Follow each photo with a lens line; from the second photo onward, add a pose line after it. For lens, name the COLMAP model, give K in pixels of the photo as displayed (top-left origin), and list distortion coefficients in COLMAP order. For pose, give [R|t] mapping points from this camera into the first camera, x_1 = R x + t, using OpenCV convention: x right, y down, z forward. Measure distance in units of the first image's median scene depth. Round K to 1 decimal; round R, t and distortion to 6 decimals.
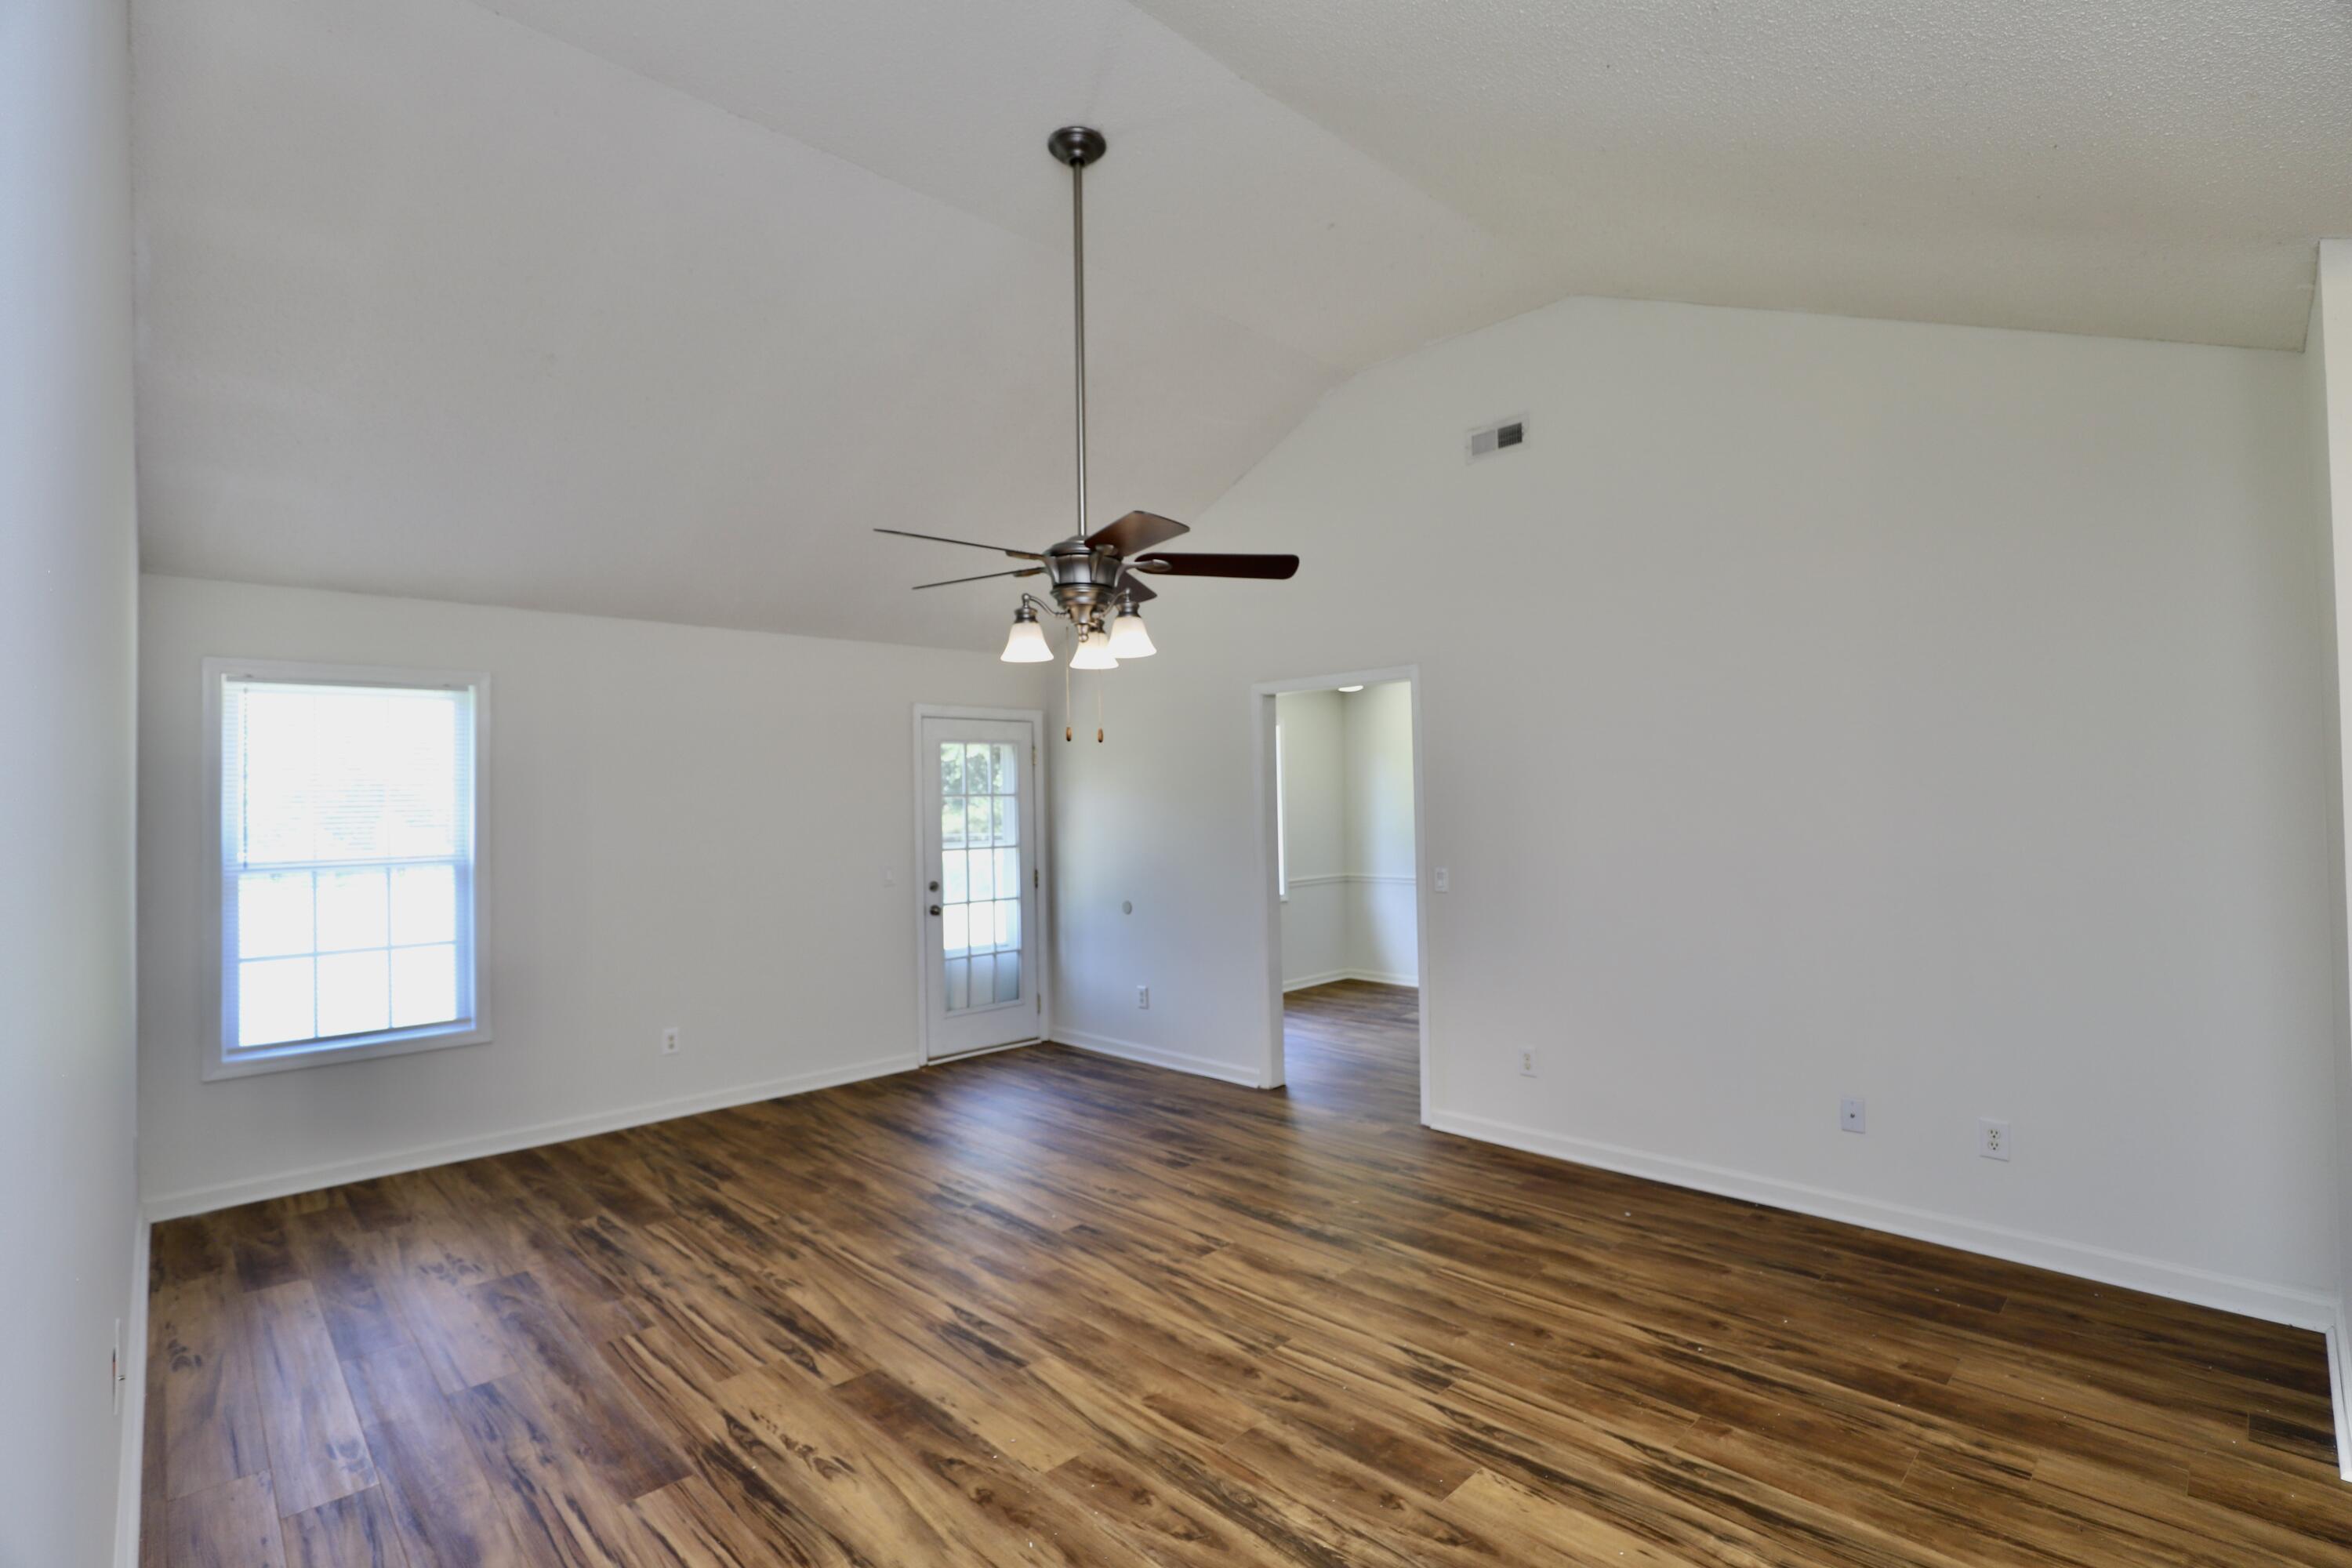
lens RADIAL K [[1081.8, 0, 1181.8], [0, 1081.8, 819.0], [0, 0, 1]] dist [-0.041501, 0.008448]
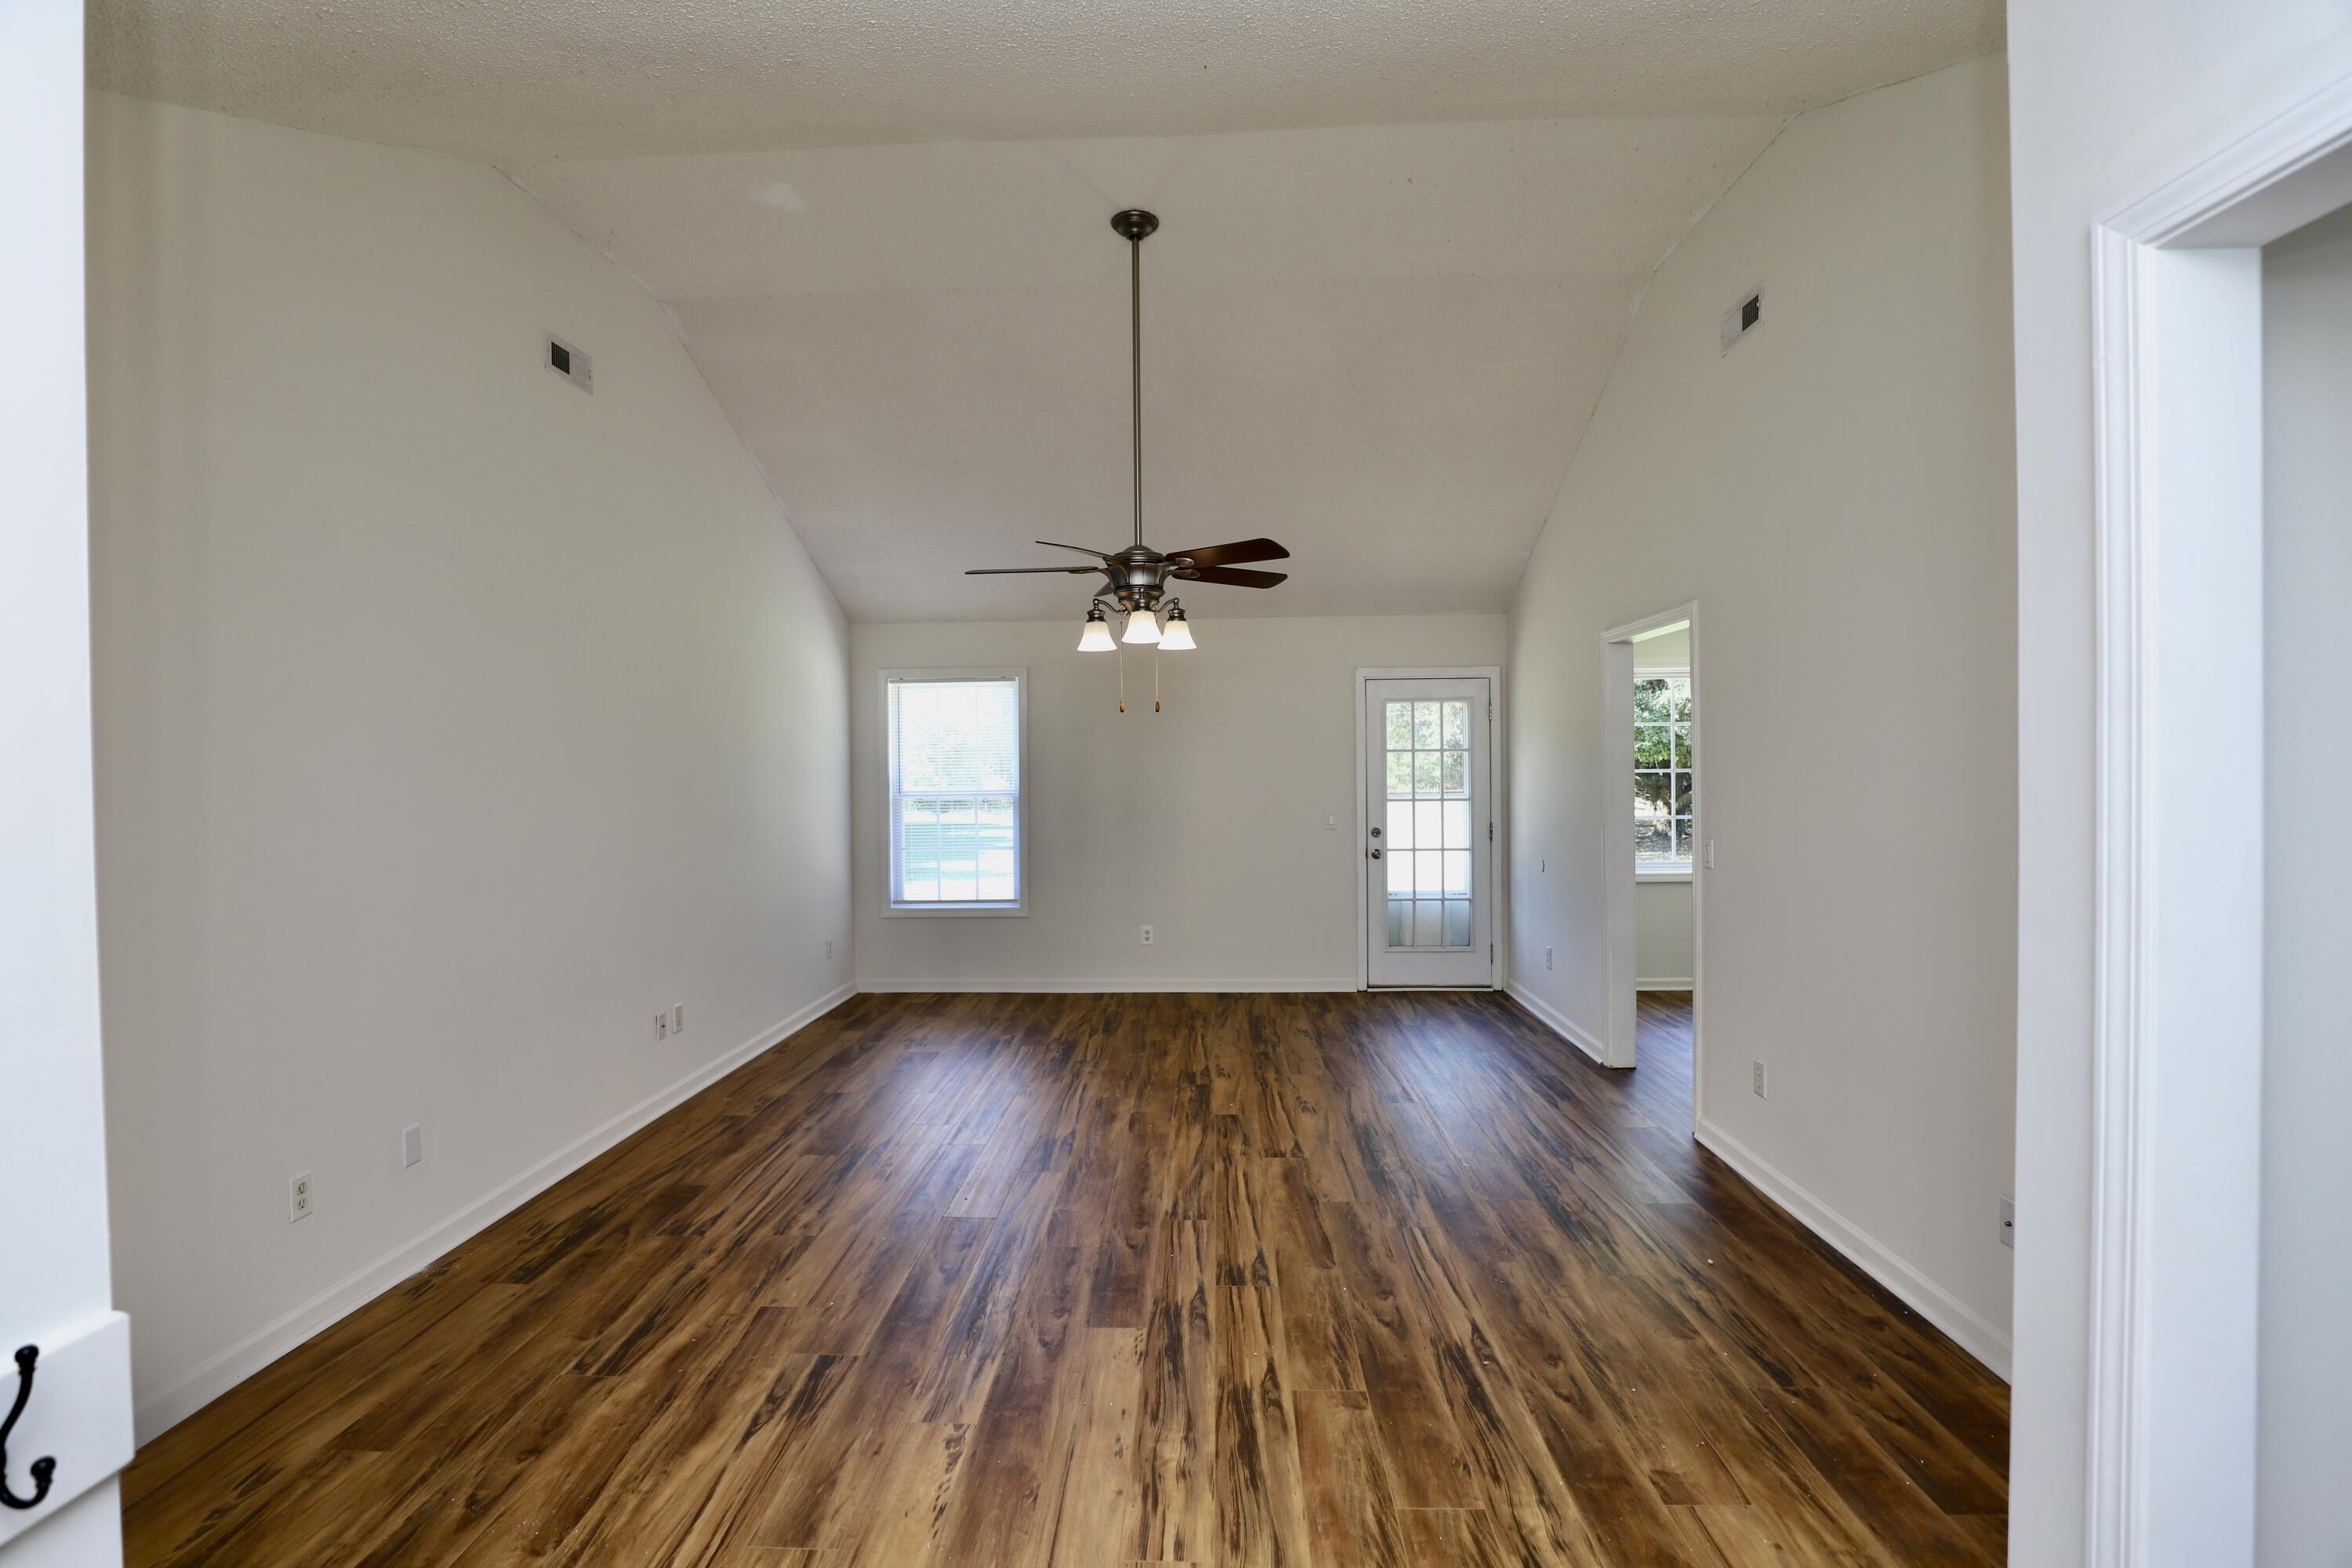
lens RADIAL K [[1094.8, 0, 1170.4], [0, 1094.8, 775.3], [0, 0, 1]] dist [-0.038483, 0.010474]
pose [[0.686850, 0.018965, -0.726552, 0.827393], [-0.015352, 0.999815, 0.011585, -0.011456], [0.726637, 0.003197, 0.687014, 0.137134]]
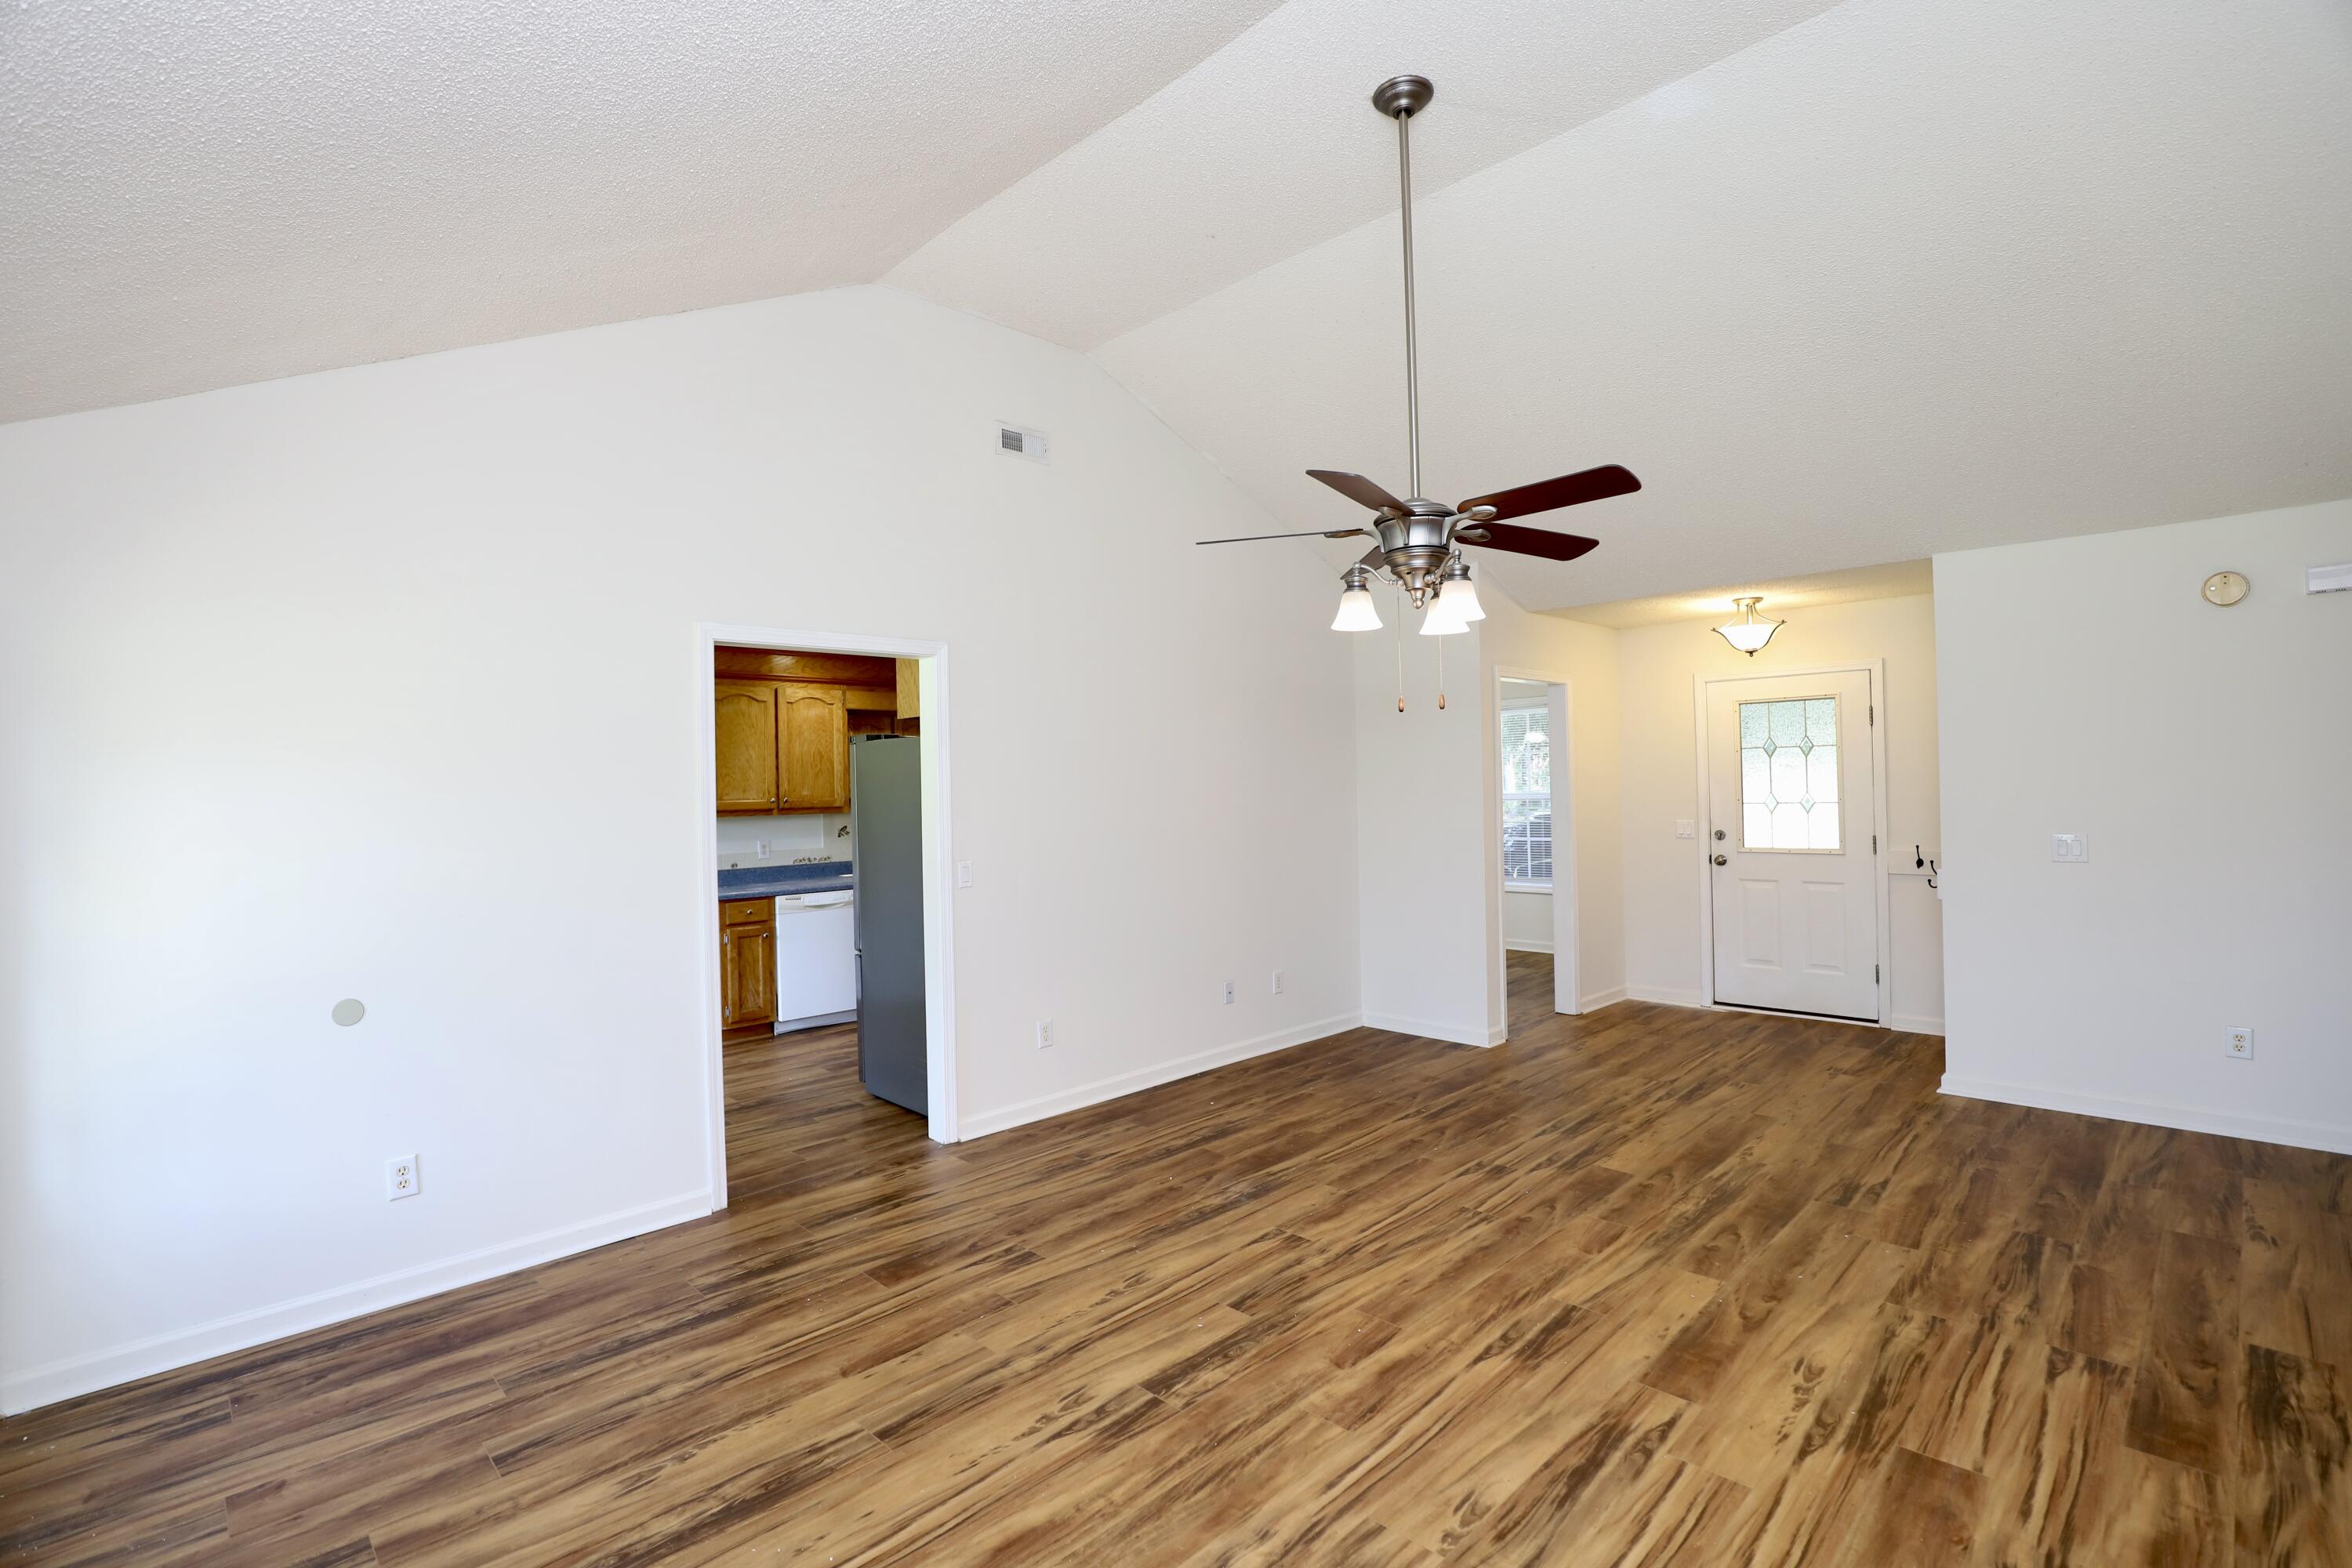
lens RADIAL K [[1094.8, 0, 1170.4], [0, 1094.8, 775.3], [0, 0, 1]] dist [-0.038483, 0.010474]
pose [[-0.004167, 0.024162, 0.999699, -1.036556], [0.041120, 0.998867, -0.023970, 0.002777], [-0.999146, 0.041008, -0.005156, 1.179378]]
